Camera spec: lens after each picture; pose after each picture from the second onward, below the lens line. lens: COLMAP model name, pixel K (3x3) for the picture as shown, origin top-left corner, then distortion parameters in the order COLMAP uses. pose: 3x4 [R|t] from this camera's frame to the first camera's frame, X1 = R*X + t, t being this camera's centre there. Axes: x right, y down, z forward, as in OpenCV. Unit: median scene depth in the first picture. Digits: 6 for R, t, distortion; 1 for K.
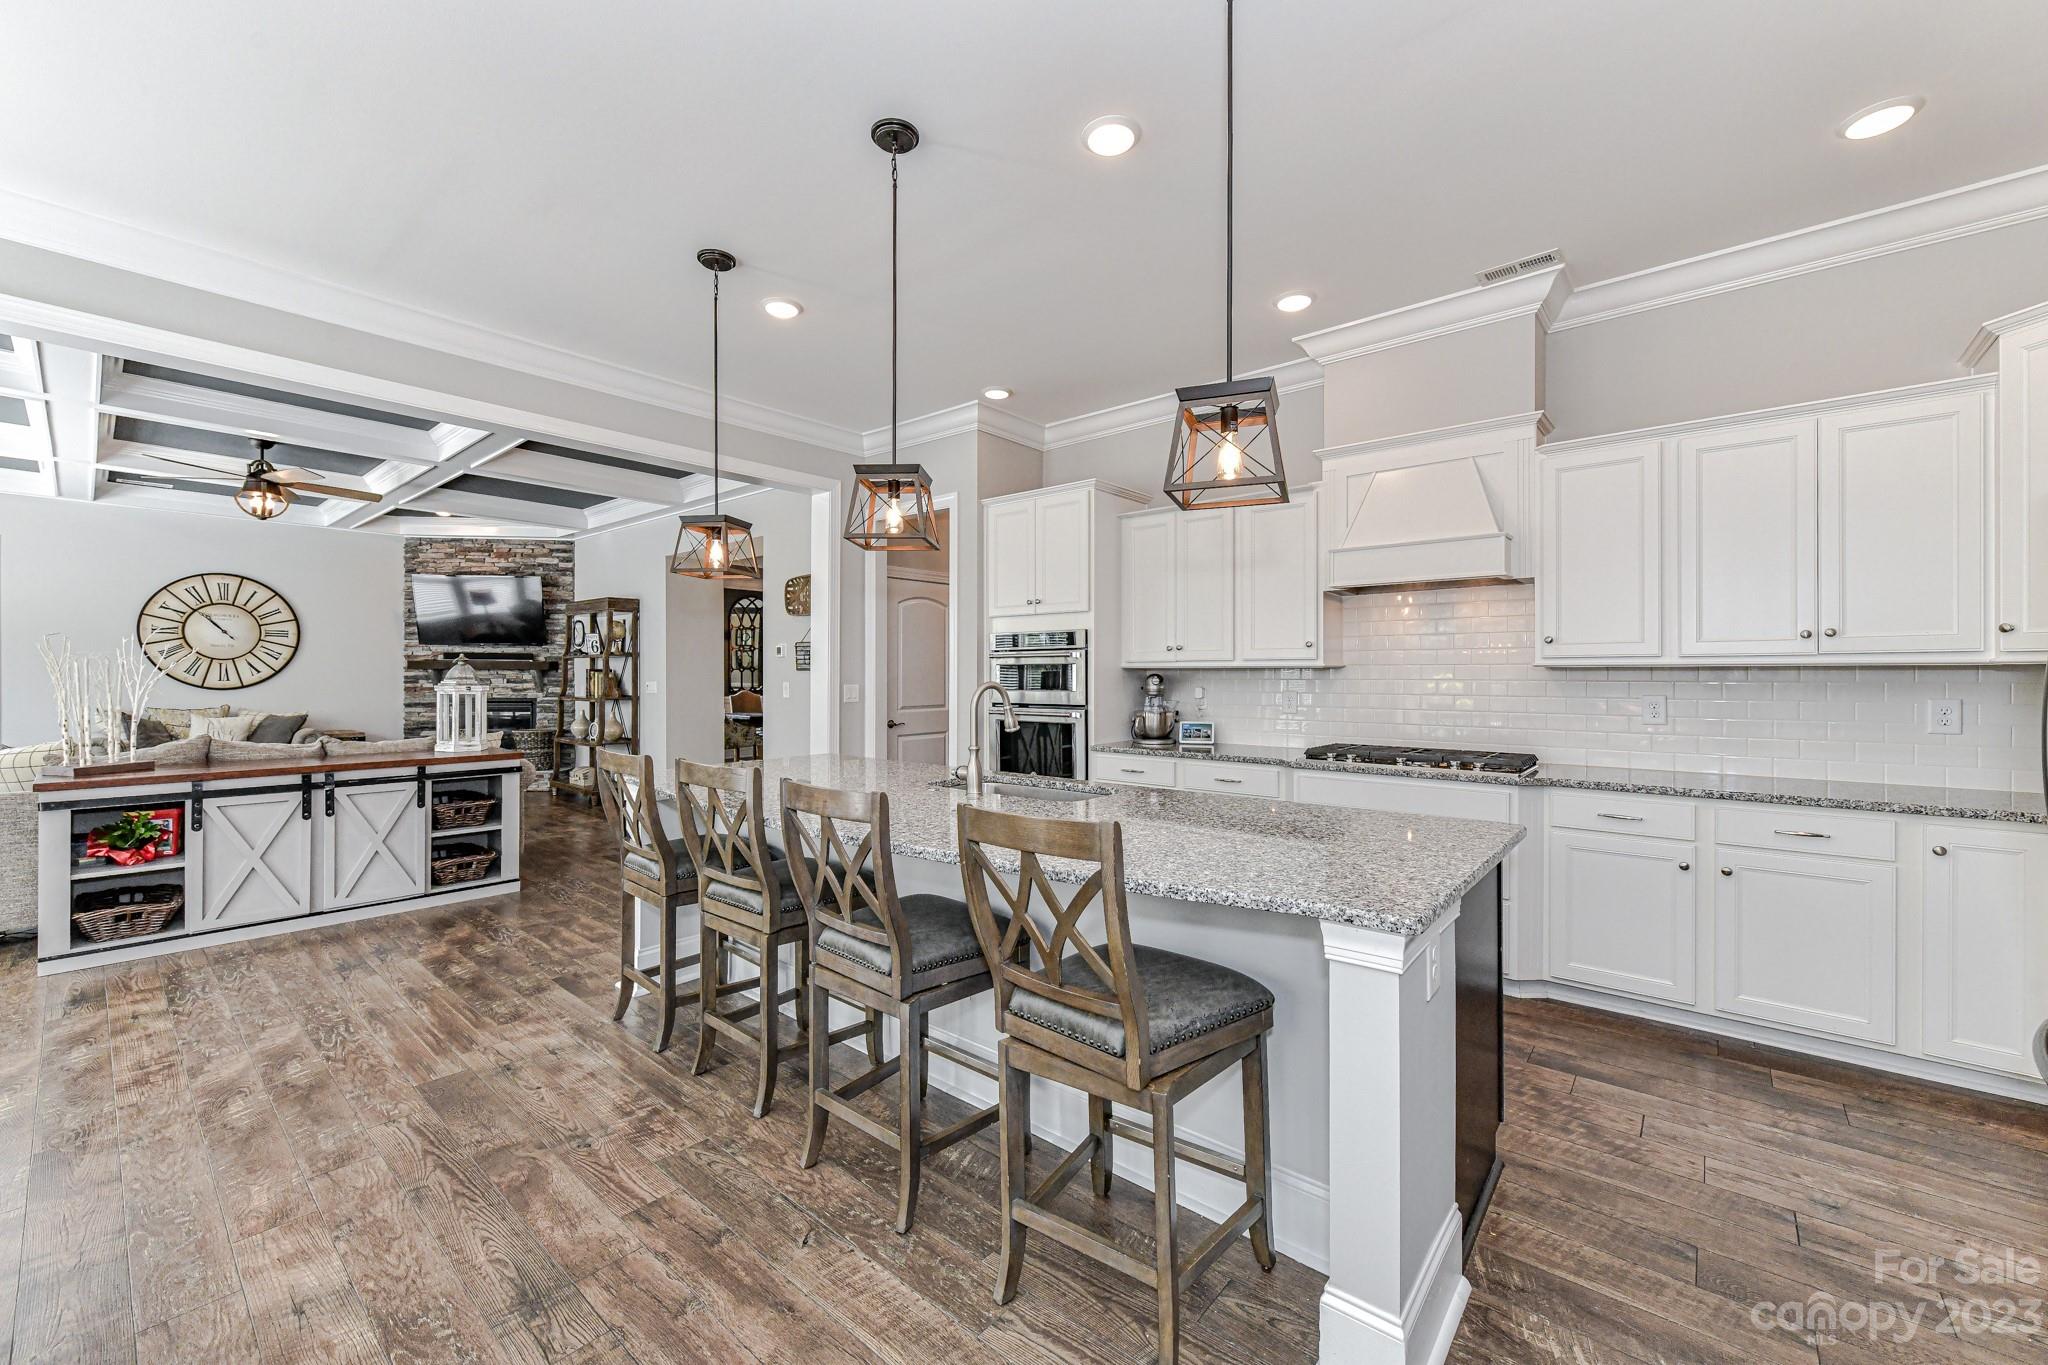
lens RADIAL K [[811.3, 0, 1007.0], [0, 811.3, 667.8], [0, 0, 1]] dist [-0.003969, 0.000529]
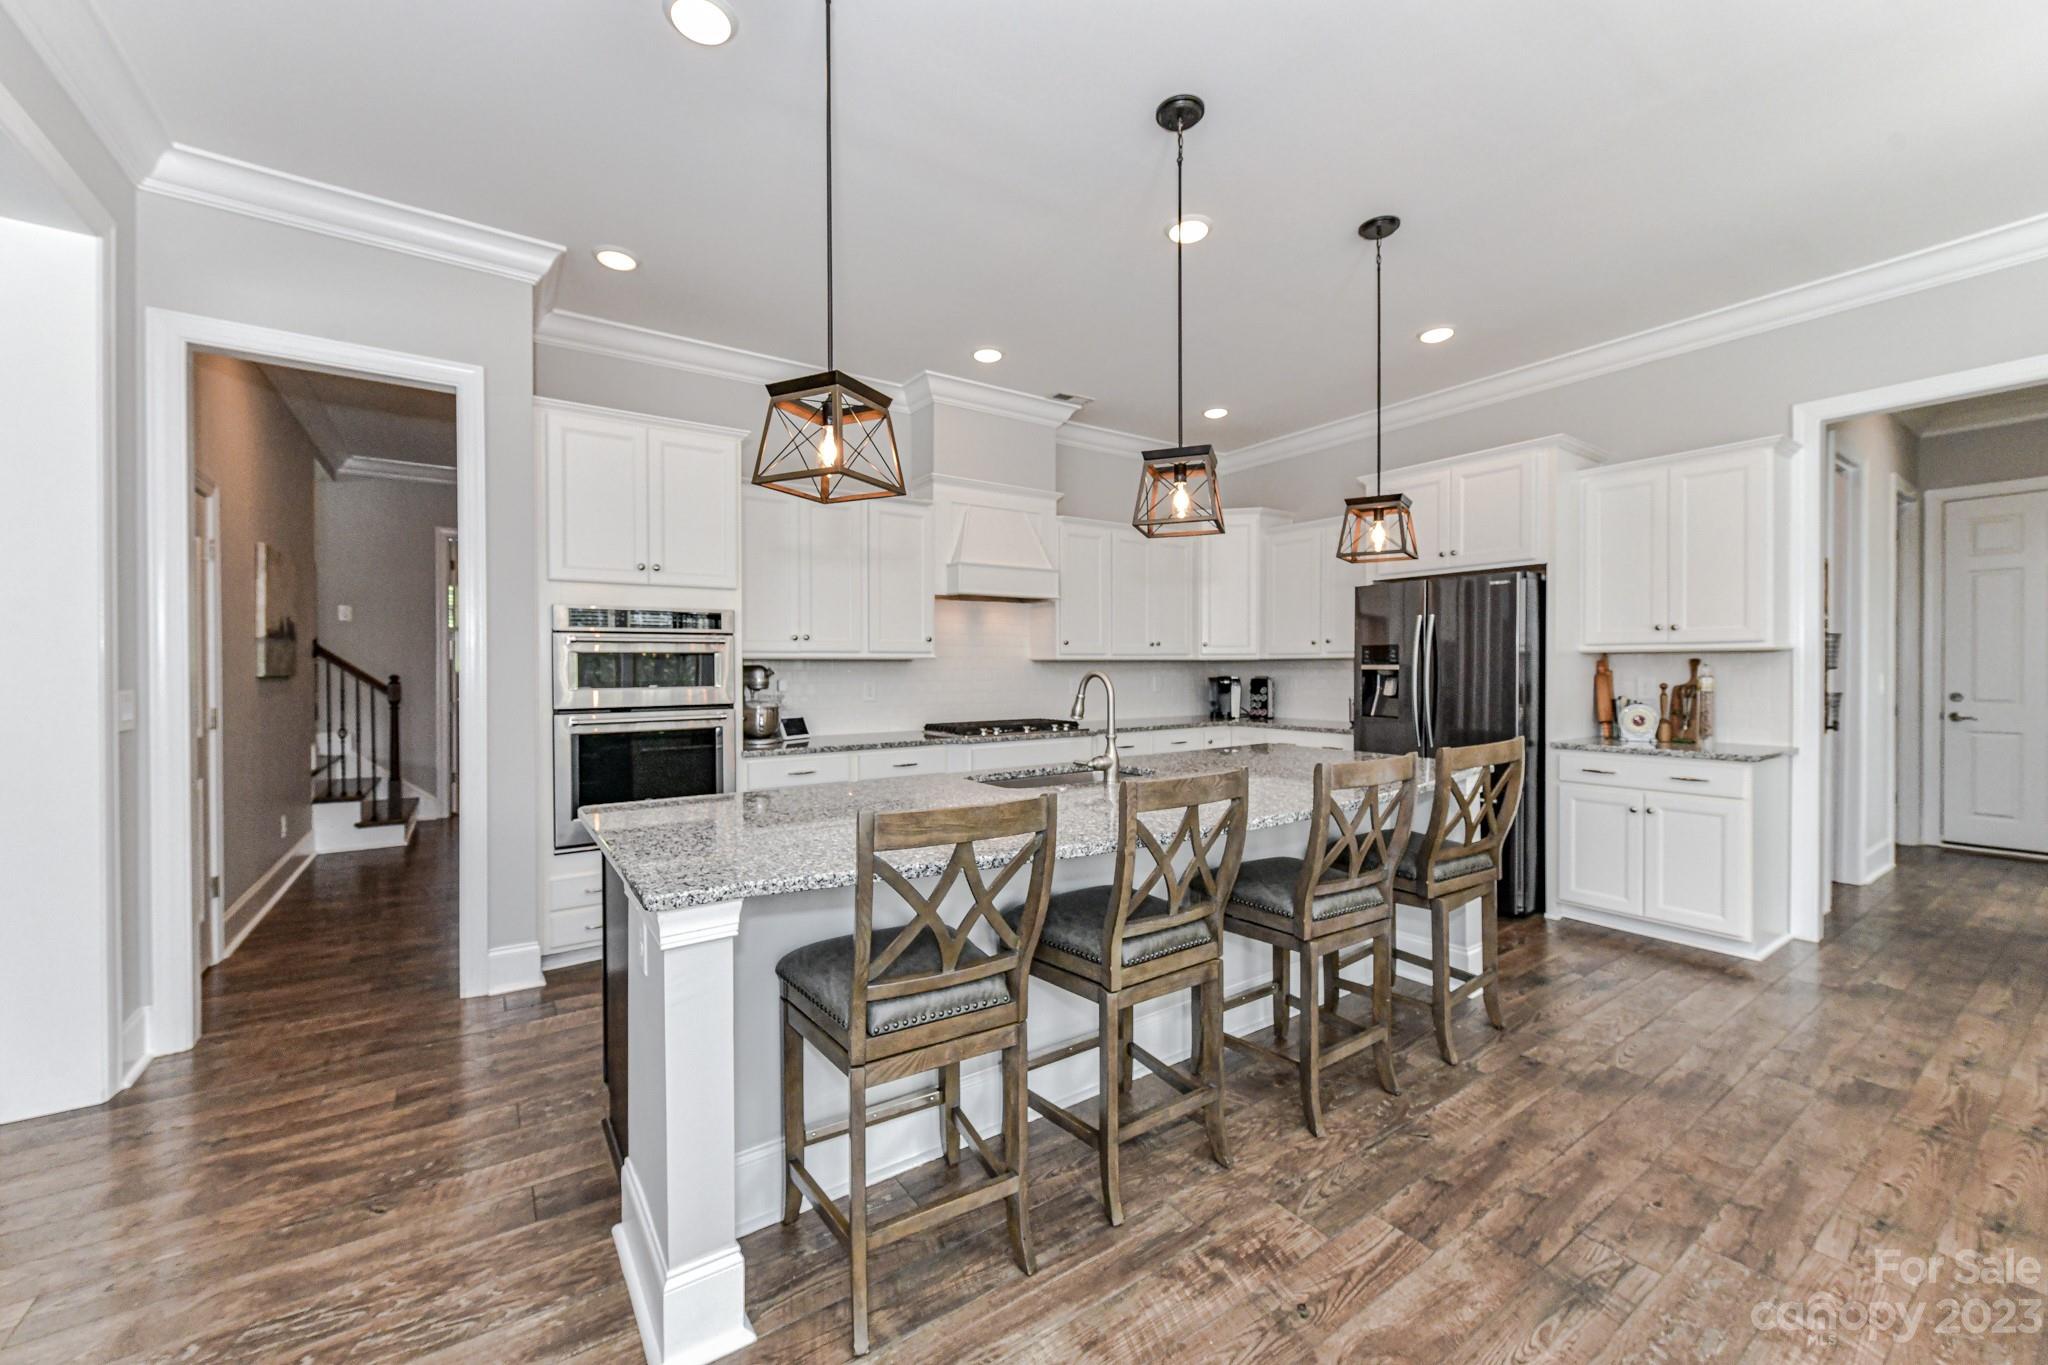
lens RADIAL K [[805.2, 0, 1018.0], [0, 805.2, 671.9], [0, 0, 1]] dist [0.000705, -0.000363]
pose [[0.246564, -0.009288, 0.969082, -0.714176], [-0.003830, 0.999937, 0.010558, 0.005290], [-0.969119, -0.006315, 0.246513, 0.597719]]
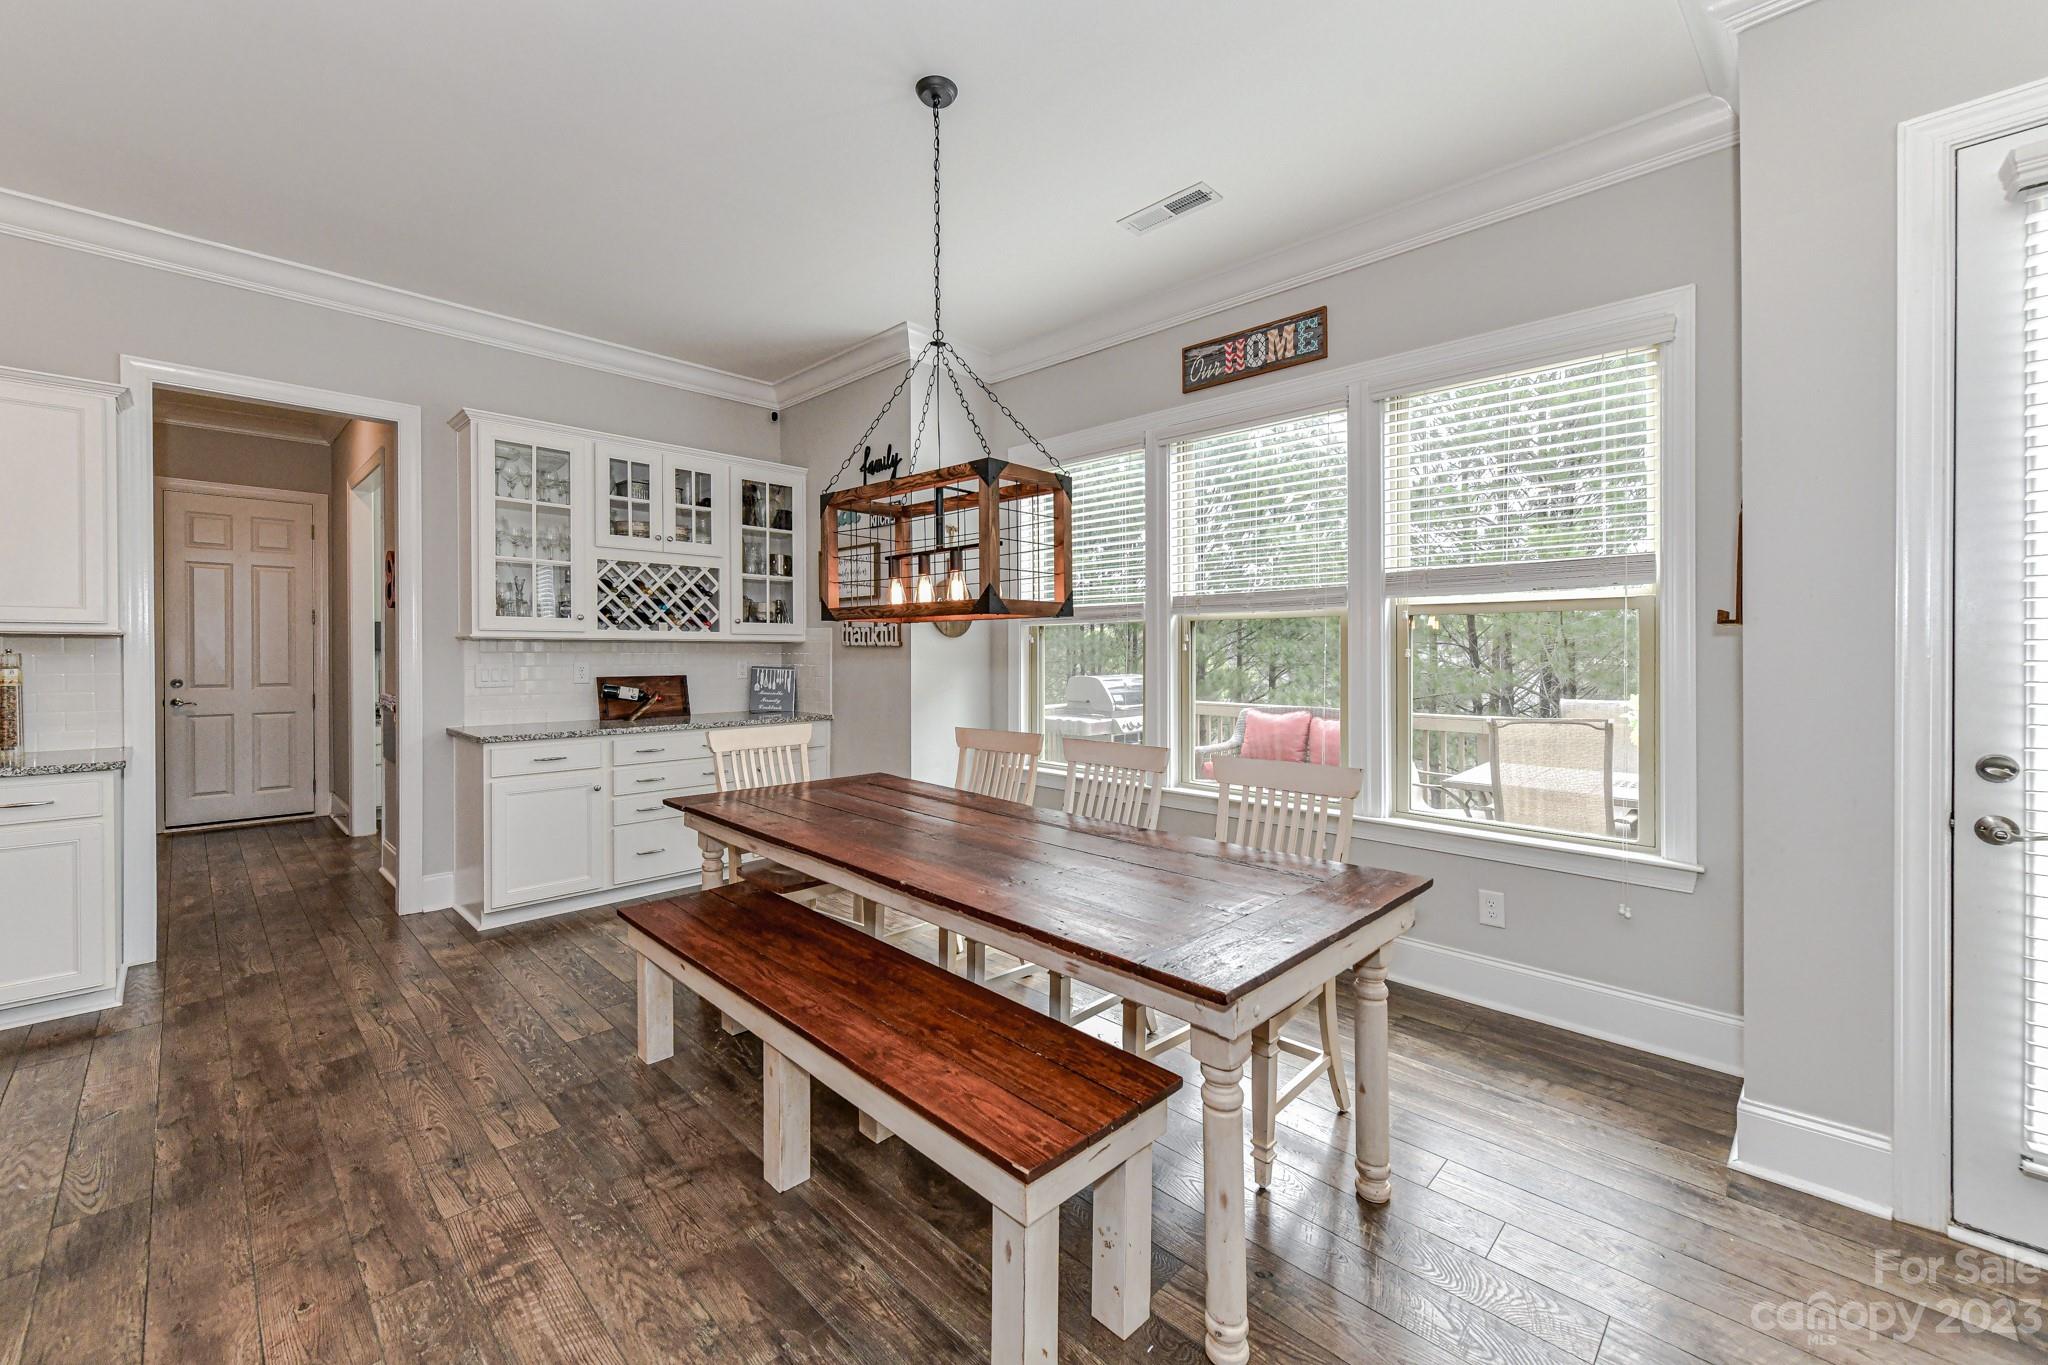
lens RADIAL K [[822.0, 0, 1023.5], [0, 822.0, 656.3], [0, 0, 1]] dist [0.002027, 0.000849]
pose [[-0.998045, -0.005055, 0.062301, -0.539889], [-0.005169, 0.999985, -0.001667, 0.004509], [-0.062292, -0.001986, -0.998056, 0.727025]]
